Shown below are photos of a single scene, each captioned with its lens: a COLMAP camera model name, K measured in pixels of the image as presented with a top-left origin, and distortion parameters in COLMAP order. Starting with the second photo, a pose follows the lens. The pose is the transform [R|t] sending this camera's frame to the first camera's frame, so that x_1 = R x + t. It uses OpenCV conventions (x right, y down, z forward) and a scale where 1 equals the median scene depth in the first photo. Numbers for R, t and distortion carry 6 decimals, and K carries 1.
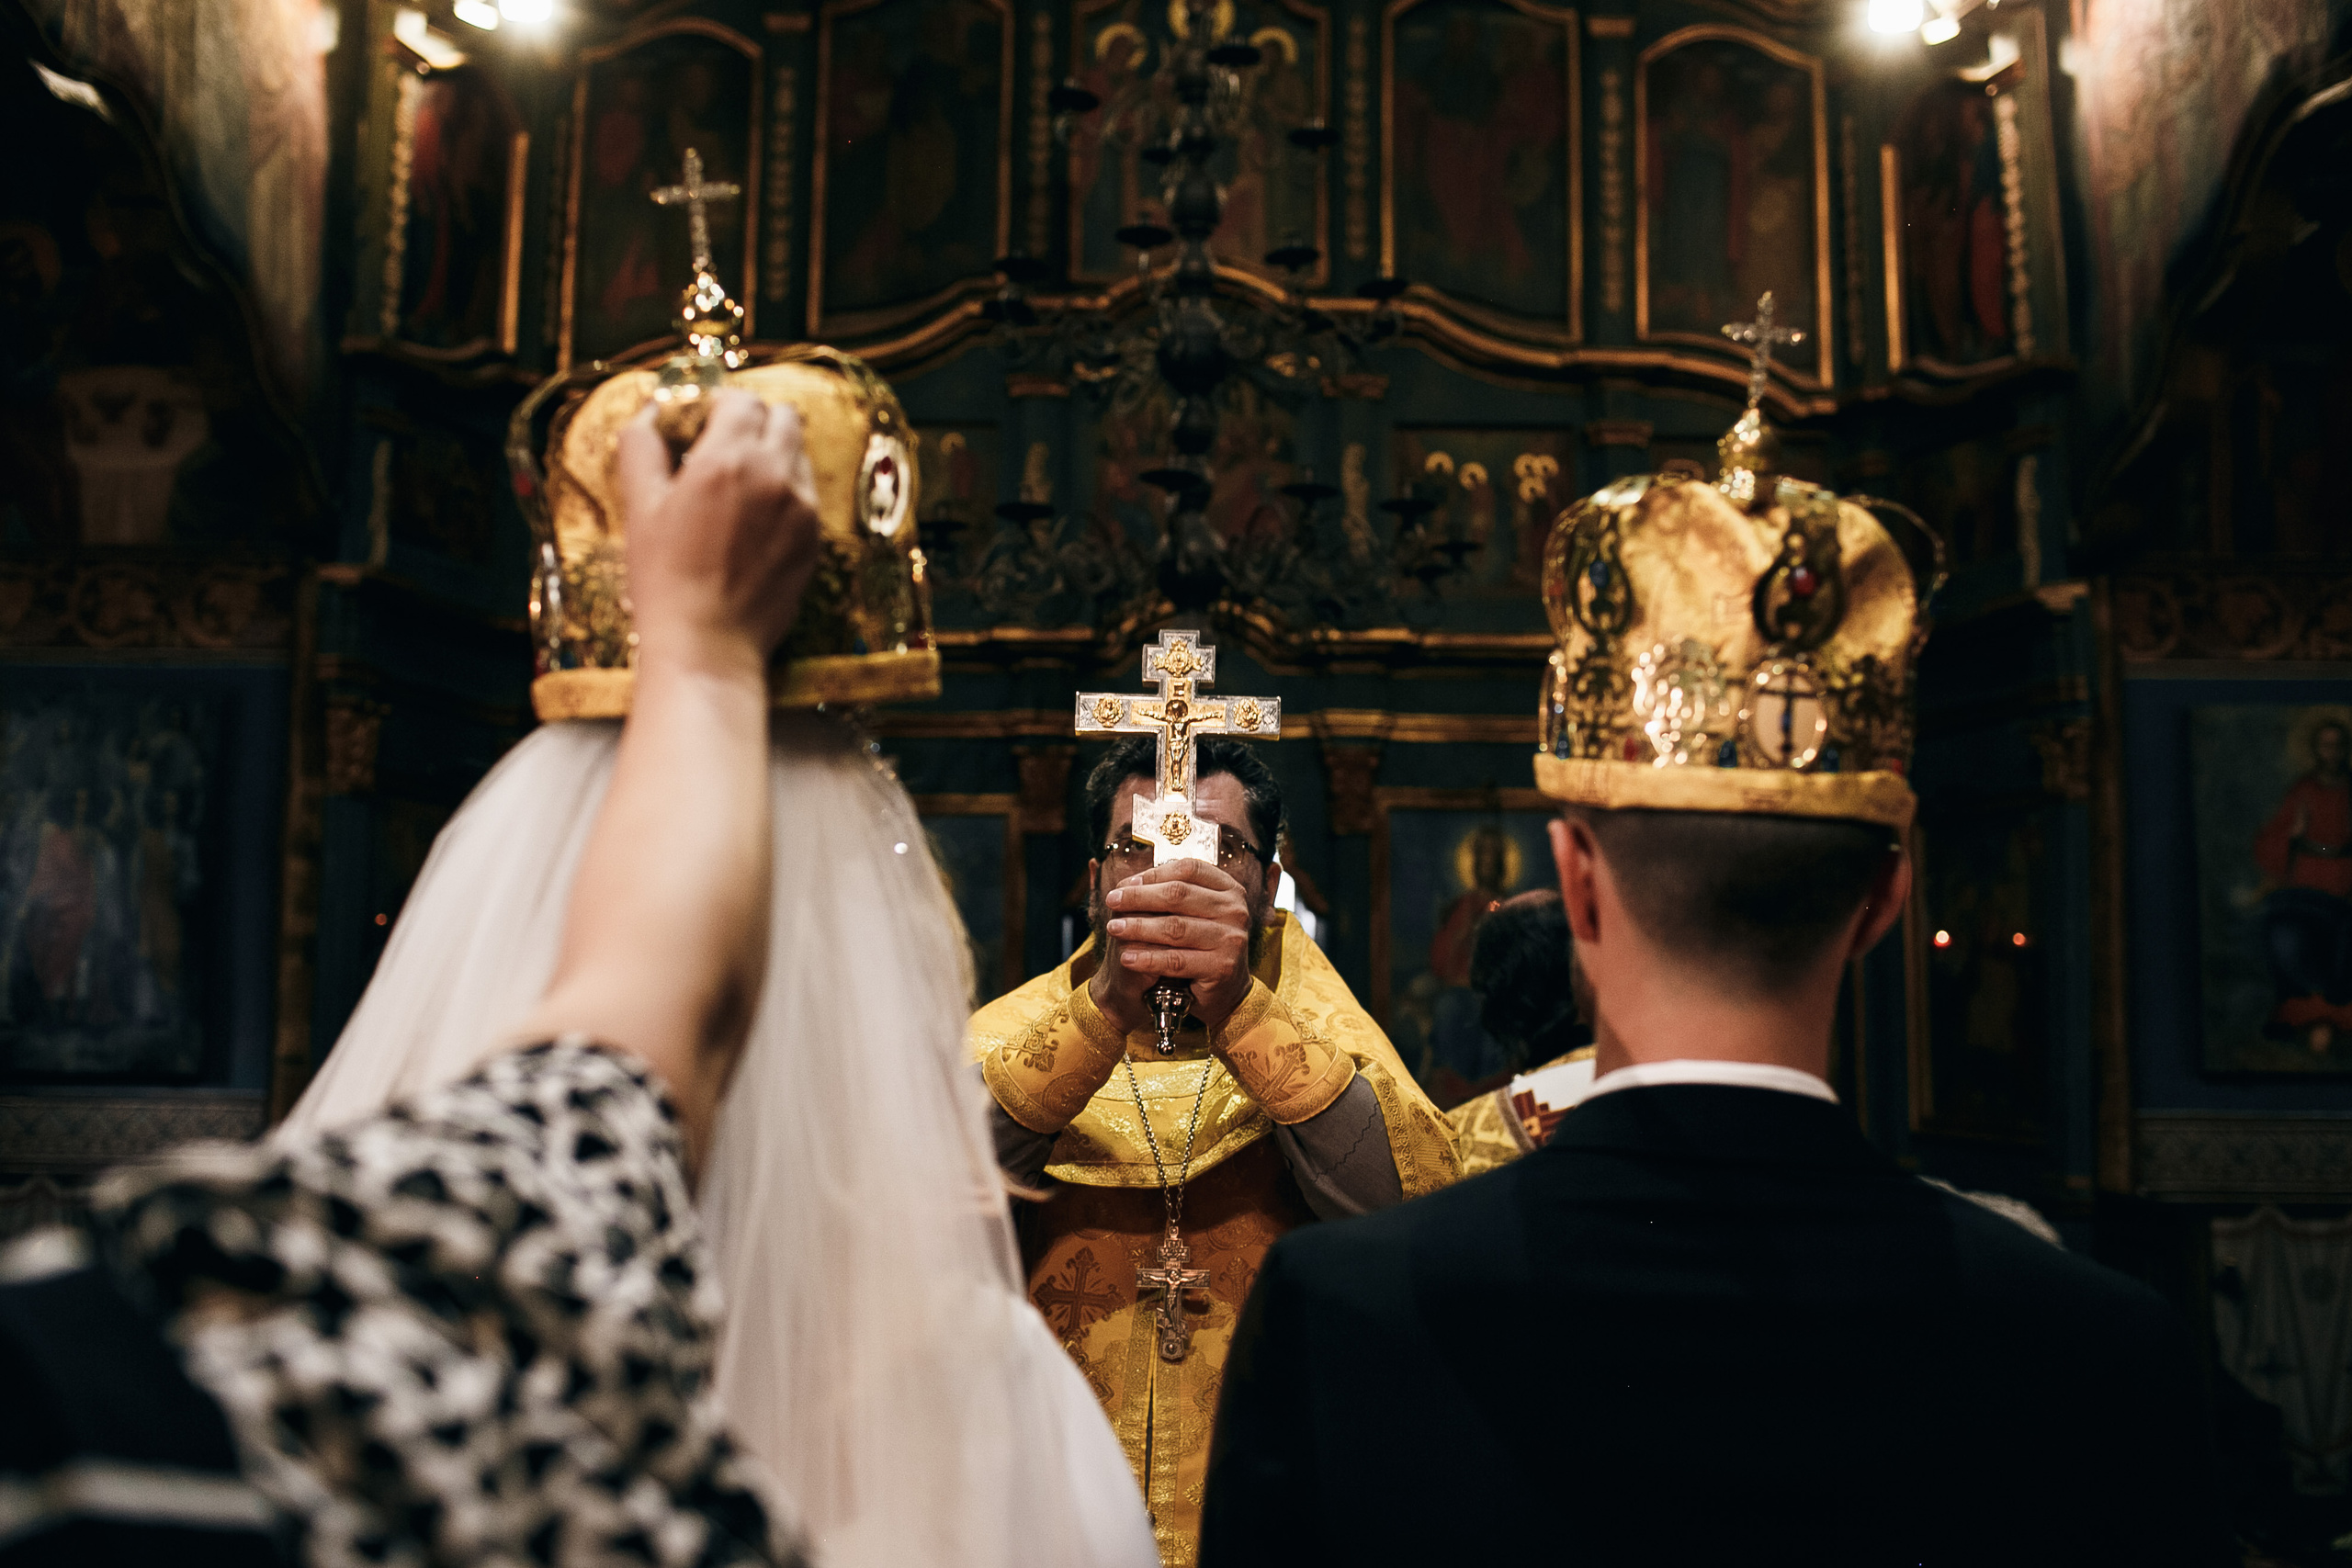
lens RADIAL K [[2269.8, 0, 1170.6], [0, 2269.8, 777.8], [0, 0, 1]] dist [-0.102585, 0.135832]
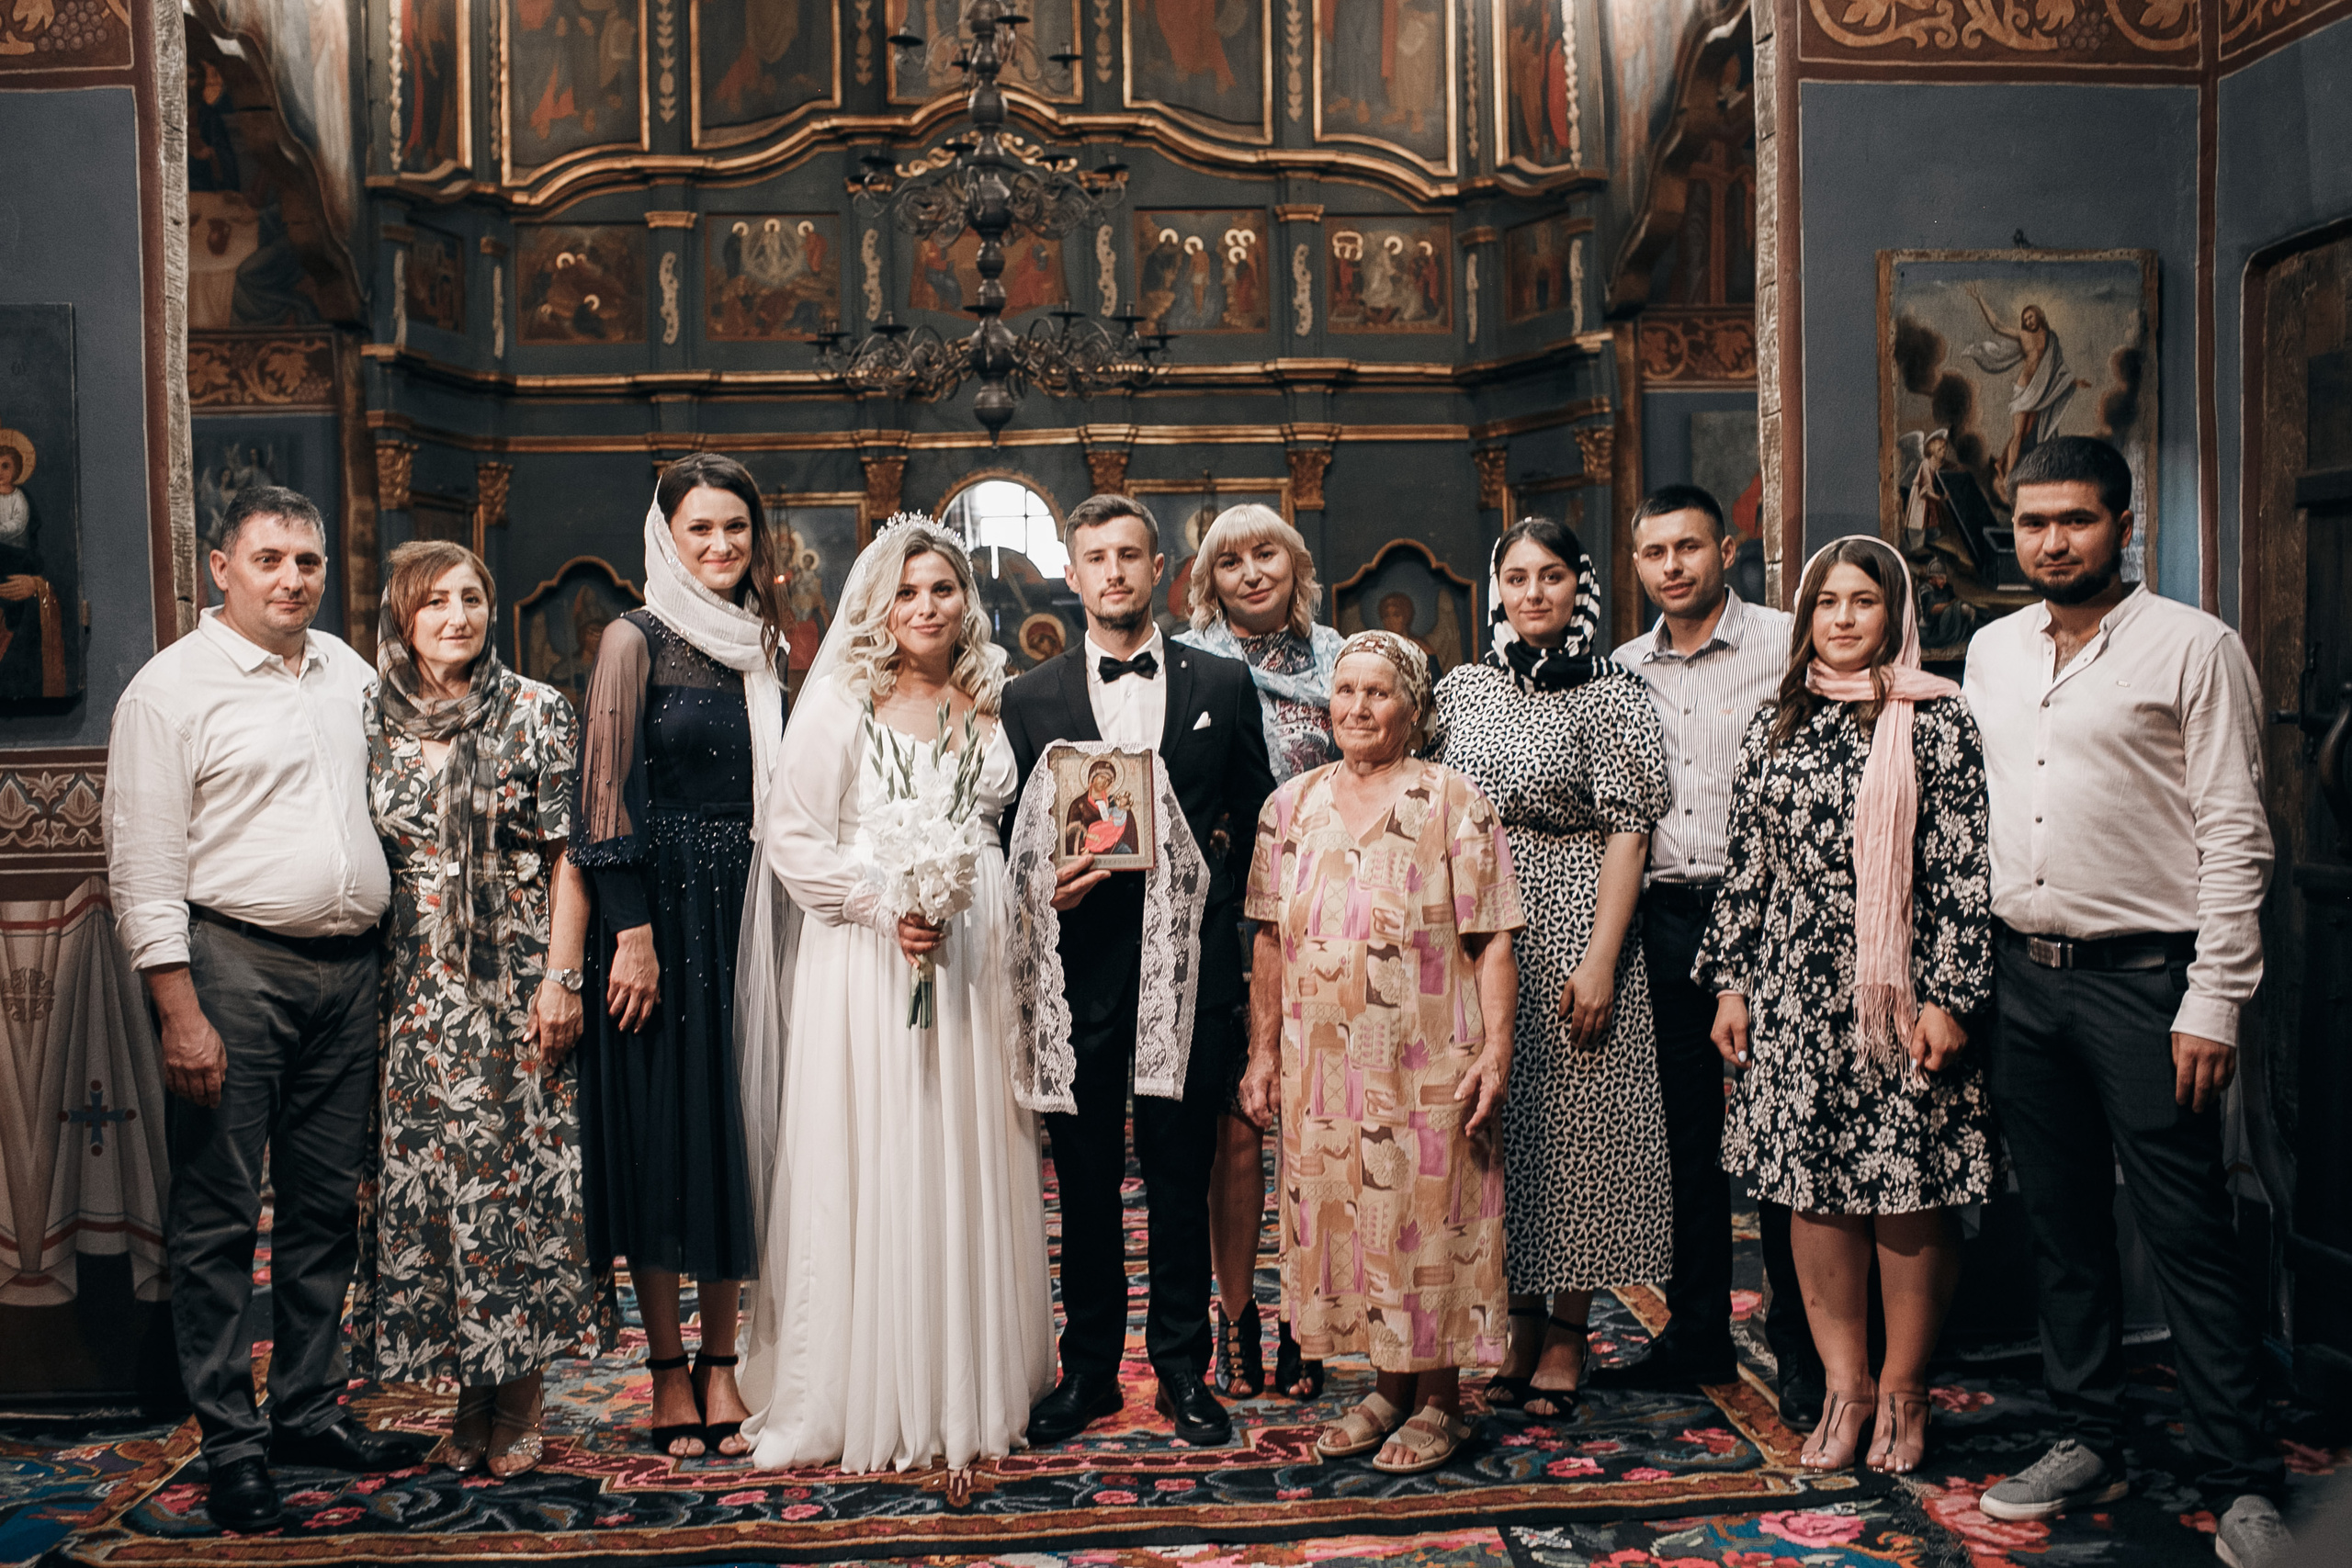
lens RADIAL K [[2405.3, 0, 1136.9], [0, 2405.3, 773.1], [0, 0, 1]] dist [-0.101714, 0.134315]
pose [[0.996825, -0.033482, 0.072245, -0.015145], [0.022595, 0.988943, 0.146568, -0.034707], [-0.076354, -0.144470, 0.986559, -0.492927]]
